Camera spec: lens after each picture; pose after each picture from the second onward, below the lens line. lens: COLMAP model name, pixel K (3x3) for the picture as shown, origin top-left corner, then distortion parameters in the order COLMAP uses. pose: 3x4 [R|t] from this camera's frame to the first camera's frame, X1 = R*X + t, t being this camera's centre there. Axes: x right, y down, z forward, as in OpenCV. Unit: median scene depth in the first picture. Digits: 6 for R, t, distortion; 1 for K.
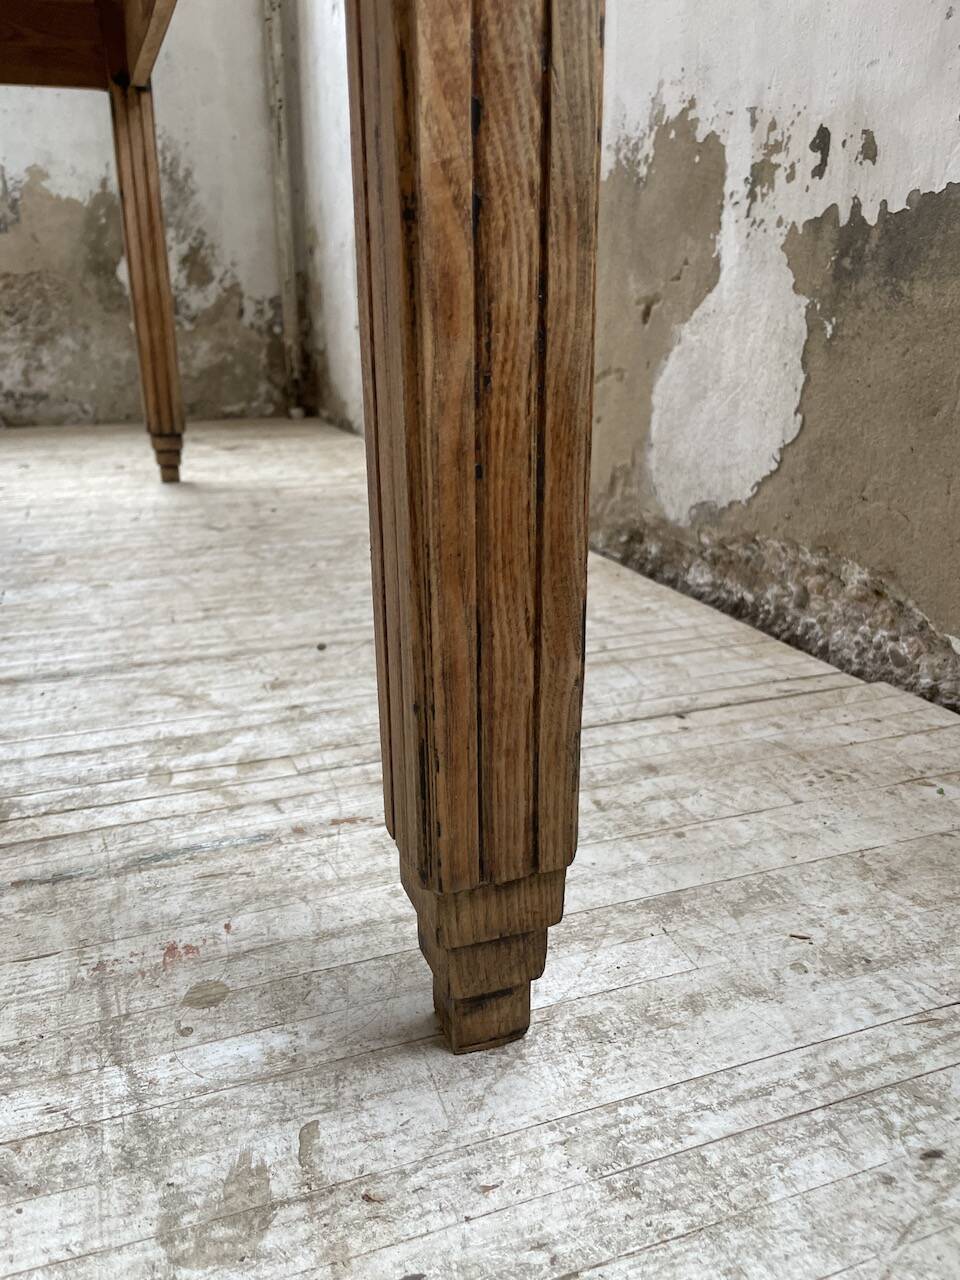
lens RADIAL K [[988.4, 0, 466.4], [0, 988.4, 646.8], [0, 0, 1]] dist [0.070032, -0.115313]
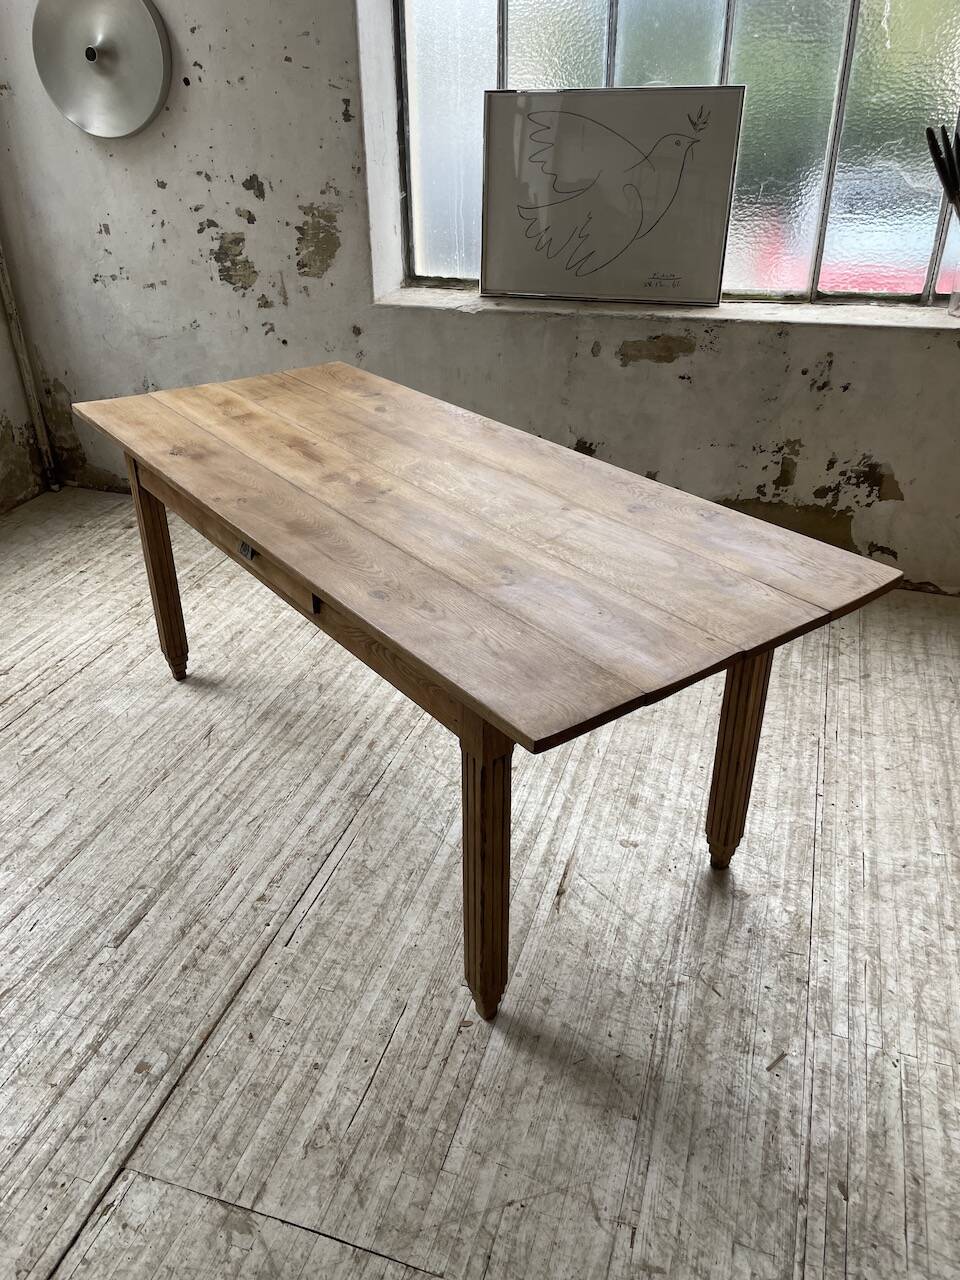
lens RADIAL K [[972.2, 0, 467.0], [0, 972.2, 633.2], [0, 0, 1]] dist [0.089643, -0.123815]
pose [[0.621507, -0.385457, 0.682020, -2.901895], [0.261029, 0.922724, 0.283626, -0.914566], [-0.738642, 0.001751, 0.674096, -1.768794]]
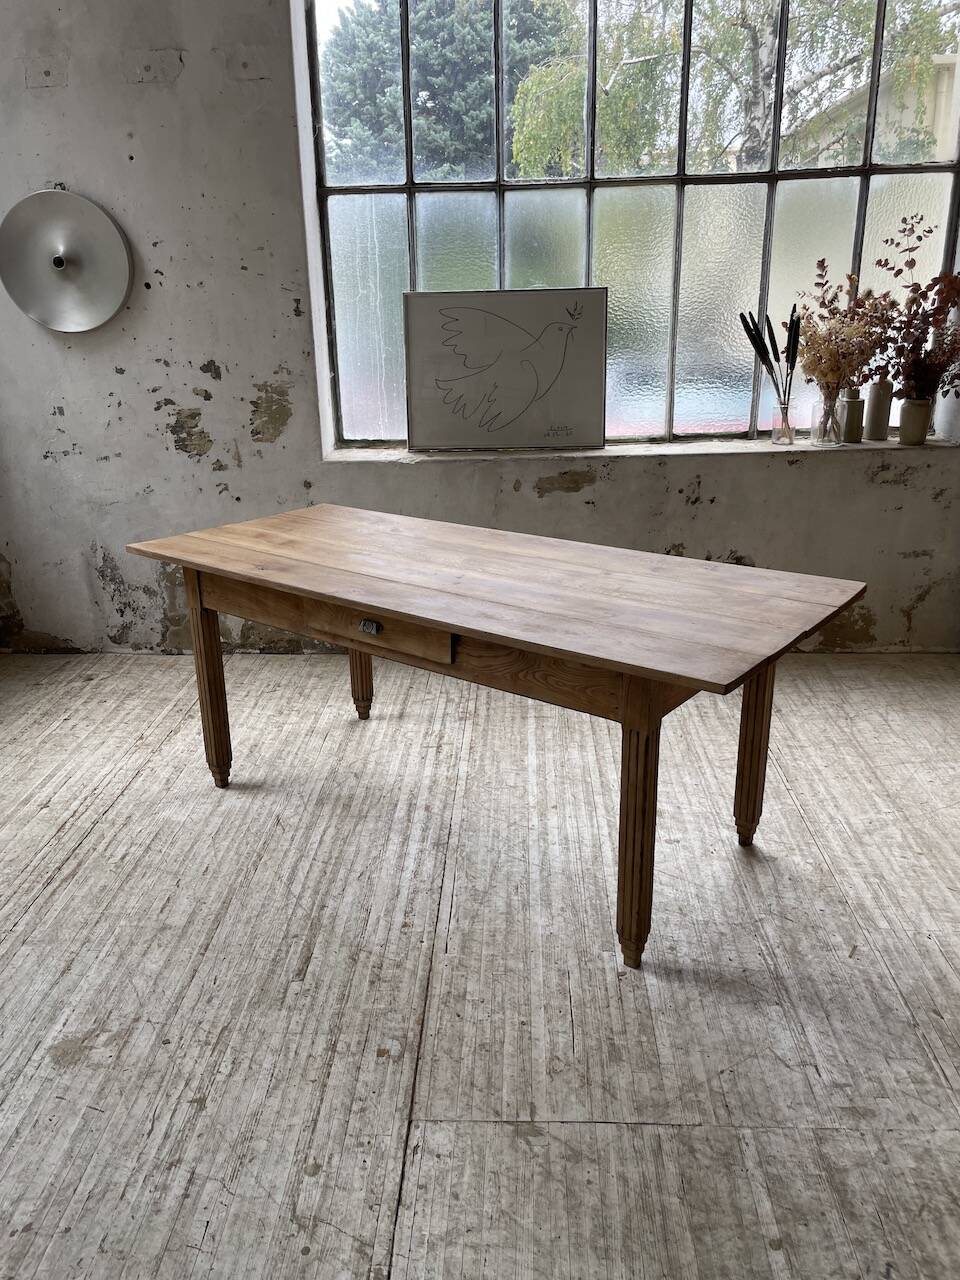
lens RADIAL K [[972.2, 0, 473.8], [0, 972.2, 640.2], [0, 0, 1]] dist [0.089643, -0.123815]
pose [[0.383223, -0.308287, 0.870689, -3.949877], [0.313142, 0.930193, 0.191530, -0.991432], [-0.868955, 0.199251, 0.453009, -1.355842]]
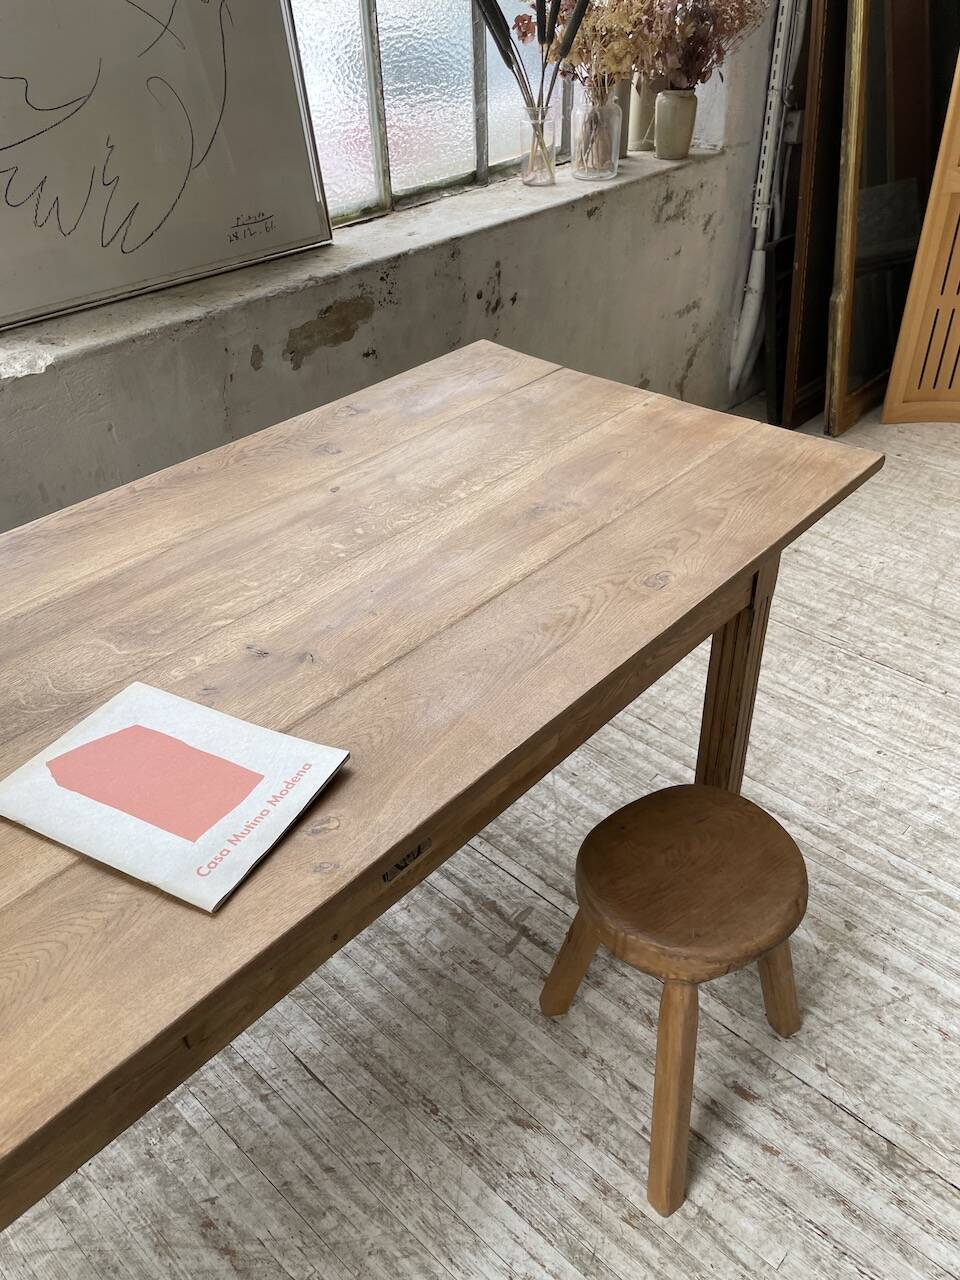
lens RADIAL K [[972.2, 0, 482.8], [0, 972.2, 627.0], [0, 0, 1]] dist [0.089643, -0.123815]
pose [[-0.460720, -0.499020, 0.733973, -1.807487], [0.312301, 0.682935, 0.660354, -1.651579], [-0.830786, 0.533459, -0.158797, 0.710377]]
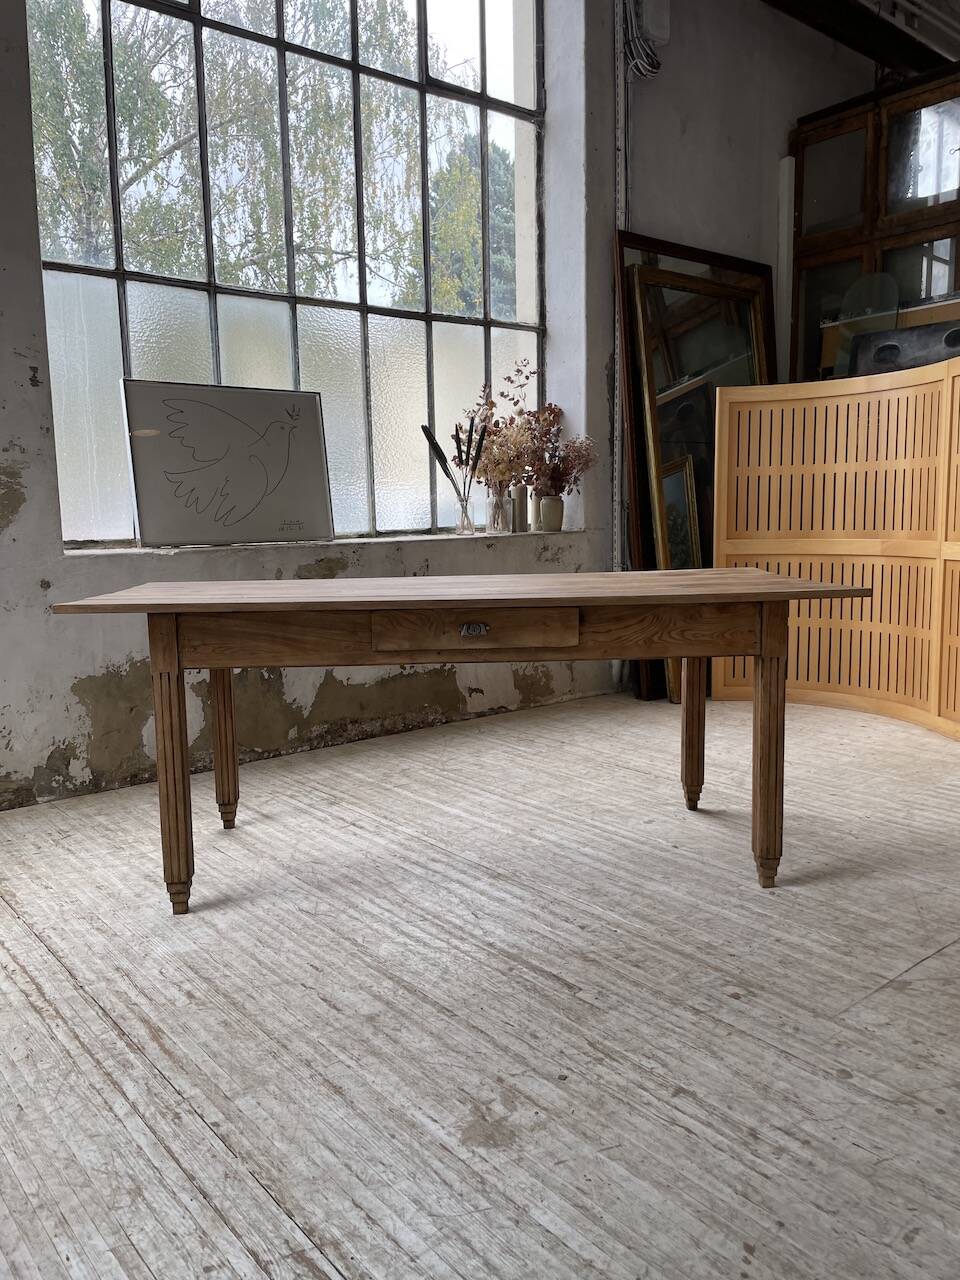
lens RADIAL K [[972.2, 0, 480.6], [0, 972.2, 631.1], [0, 0, 1]] dist [0.089643, -0.123815]
pose [[-0.335221, -0.105094, 0.936260, -4.150146], [0.320930, 0.921589, 0.218354, -1.168283], [-0.885794, 0.373670, -0.275208, 0.963528]]
